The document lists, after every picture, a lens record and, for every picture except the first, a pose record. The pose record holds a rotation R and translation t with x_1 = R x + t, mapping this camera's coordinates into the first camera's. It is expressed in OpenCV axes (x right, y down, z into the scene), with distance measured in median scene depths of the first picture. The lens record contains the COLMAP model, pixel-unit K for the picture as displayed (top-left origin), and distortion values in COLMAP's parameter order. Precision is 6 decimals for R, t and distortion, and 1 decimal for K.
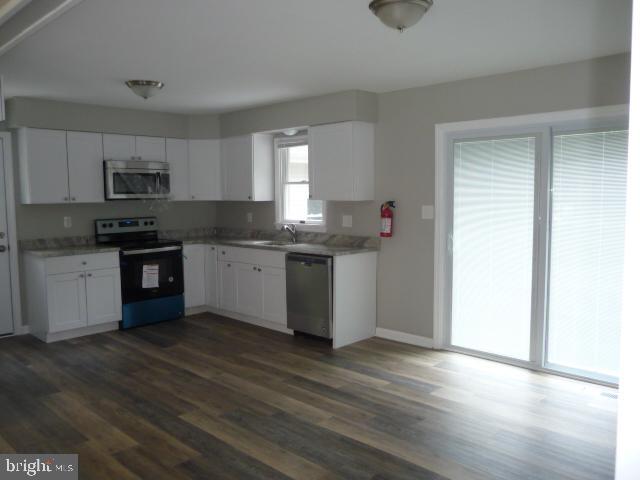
lens RADIAL K [[526.8, 0, 320.0], [0, 526.8, 240.0], [0, 0, 1]] dist [-0.027670, 0.009496]
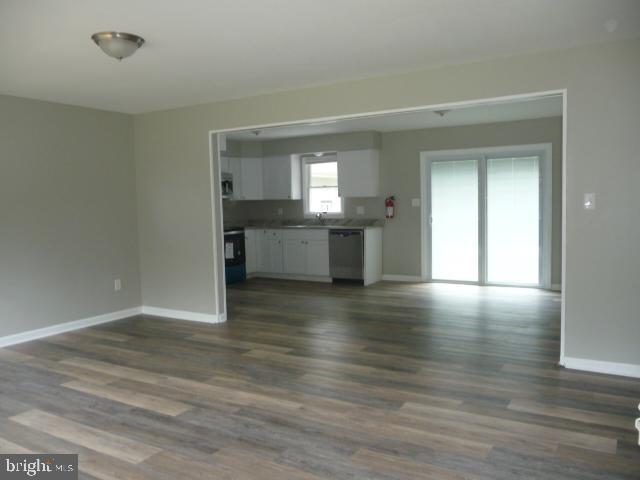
lens RADIAL K [[526.8, 0, 320.0], [0, 526.8, 240.0], [0, 0, 1]] dist [-0.027670, 0.009496]
pose [[0.973353, -0.031419, 0.227151, -0.427676], [0.035565, 0.999267, -0.014184, 0.071857], [-0.226539, 0.021885, 0.973756, -0.518724]]
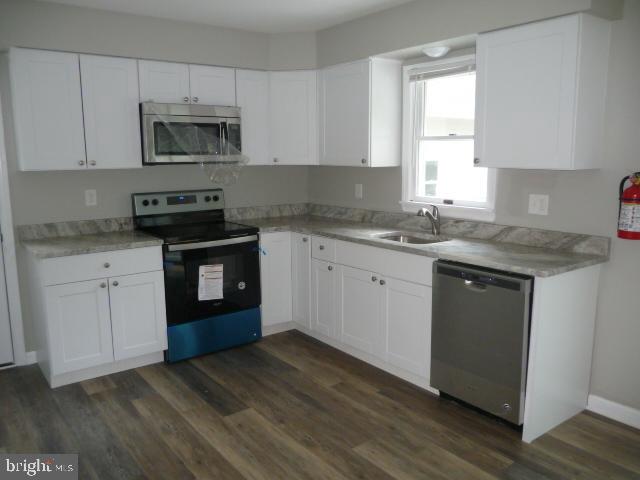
lens RADIAL K [[526.8, 0, 320.0], [0, 526.8, 240.0], [0, 0, 1]] dist [-0.027670, 0.009496]
pose [[0.988235, 0.026473, -0.150637, -0.095242], [-0.015215, 0.997037, 0.075401, -0.036342], [0.152187, -0.072222, 0.985709, 0.395694]]
